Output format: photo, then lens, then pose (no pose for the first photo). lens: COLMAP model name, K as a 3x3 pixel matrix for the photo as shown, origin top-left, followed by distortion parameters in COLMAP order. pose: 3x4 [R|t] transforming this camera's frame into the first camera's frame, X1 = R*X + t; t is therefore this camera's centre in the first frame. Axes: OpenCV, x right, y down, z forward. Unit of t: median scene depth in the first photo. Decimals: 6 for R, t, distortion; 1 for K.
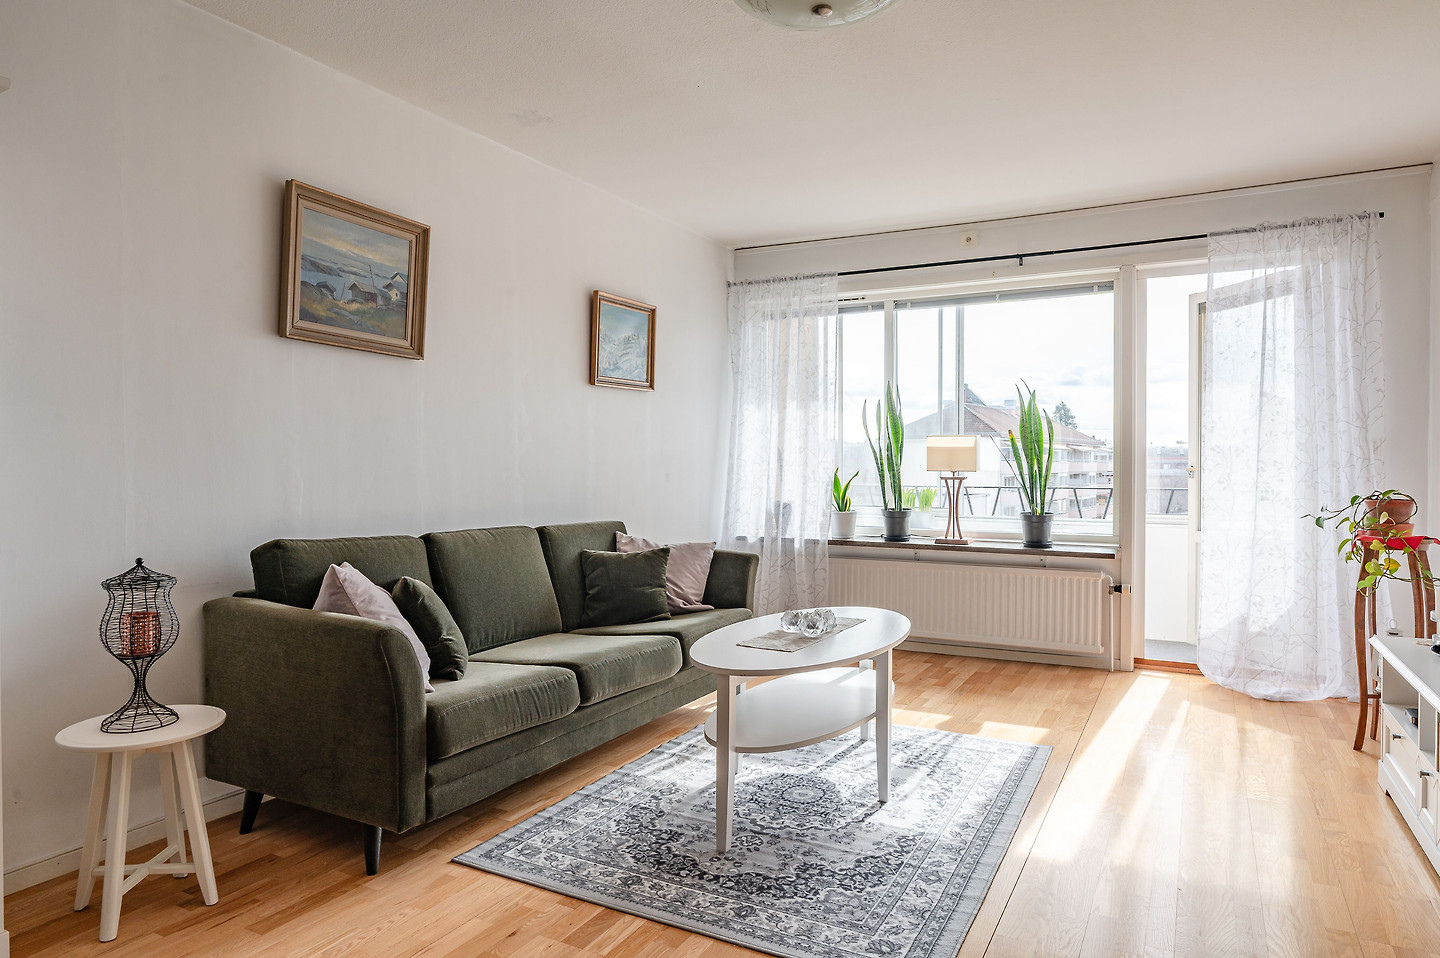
lens RADIAL K [[879.7, 0, 722.0], [0, 879.7, 474.4], [0, 0, 1]] dist [-0.002217, -0.000021]
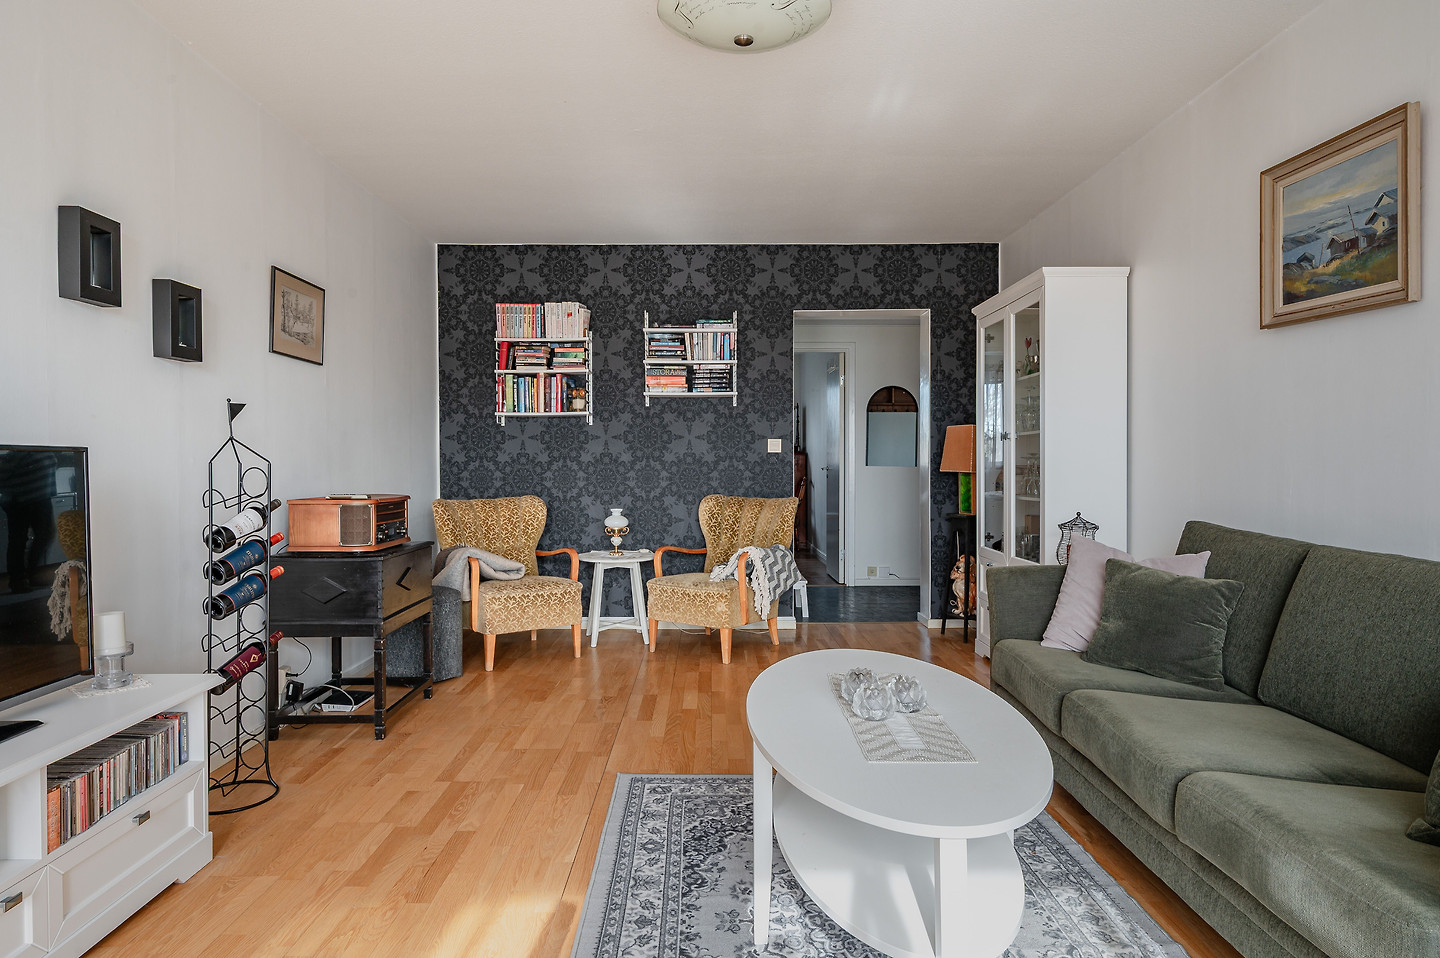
lens RADIAL K [[833.1, 0, 720.4], [0, 833.1, 469.9], [0, 0, 1]] dist [-0.001698, -0.000408]
pose [[-0.871571, 0.007475, -0.490213, 0.504522], [-0.003676, 0.999756, 0.021780, -0.011573], [0.490256, 0.020784, -0.871331, 1.470602]]
